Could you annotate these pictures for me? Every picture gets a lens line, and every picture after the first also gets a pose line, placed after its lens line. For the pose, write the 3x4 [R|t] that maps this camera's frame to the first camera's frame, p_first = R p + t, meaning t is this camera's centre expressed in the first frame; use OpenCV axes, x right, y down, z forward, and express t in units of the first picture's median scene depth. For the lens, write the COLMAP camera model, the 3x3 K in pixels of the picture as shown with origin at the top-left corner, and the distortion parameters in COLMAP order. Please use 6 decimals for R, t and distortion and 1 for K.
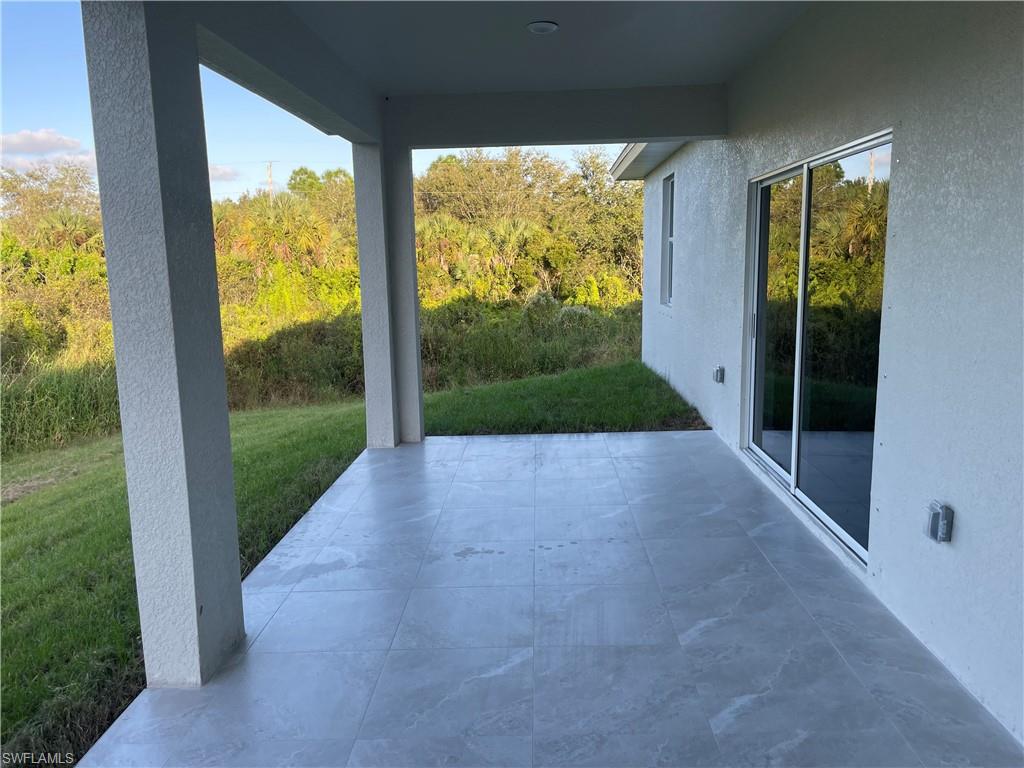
lens RADIAL K [[776.2, 0, 511.3], [0, 776.2, 384.8], [0, 0, 1]] dist [0.081491, -0.109993]
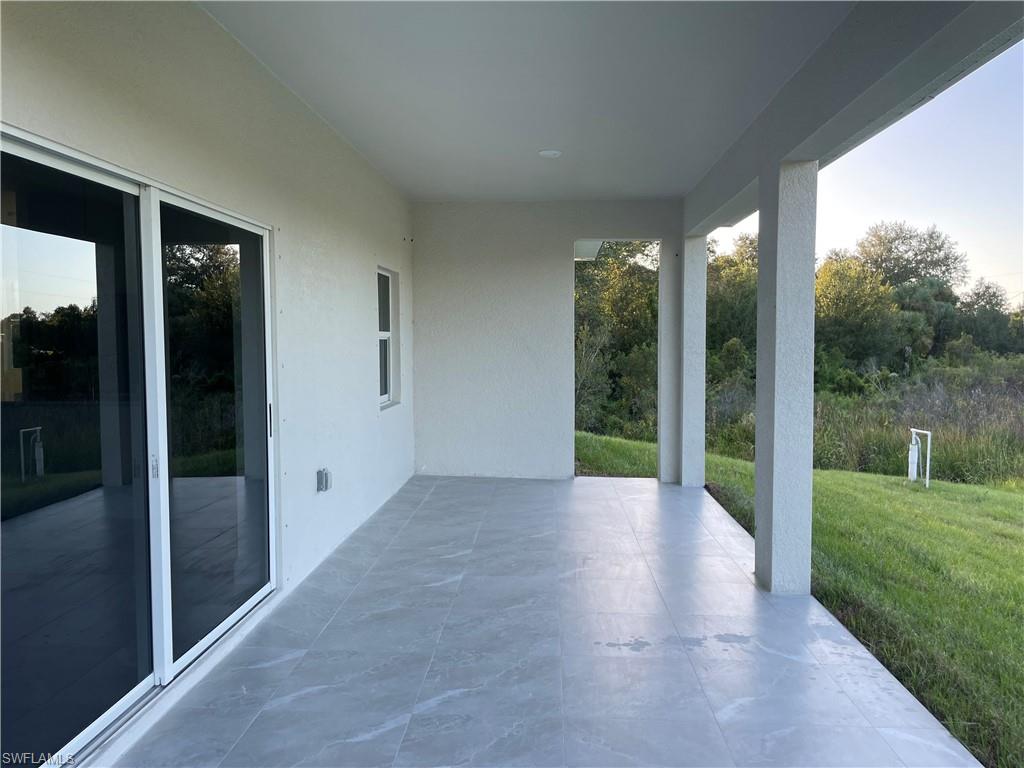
lens RADIAL K [[776.2, 0, 511.4], [0, 776.2, 383.7], [0, 0, 1]] dist [0.081491, -0.109993]
pose [[-0.999589, 0.022402, 0.017896, 0.071881], [0.025819, 0.974699, 0.222024, -0.316354], [-0.012470, 0.222395, -0.974877, 2.048289]]
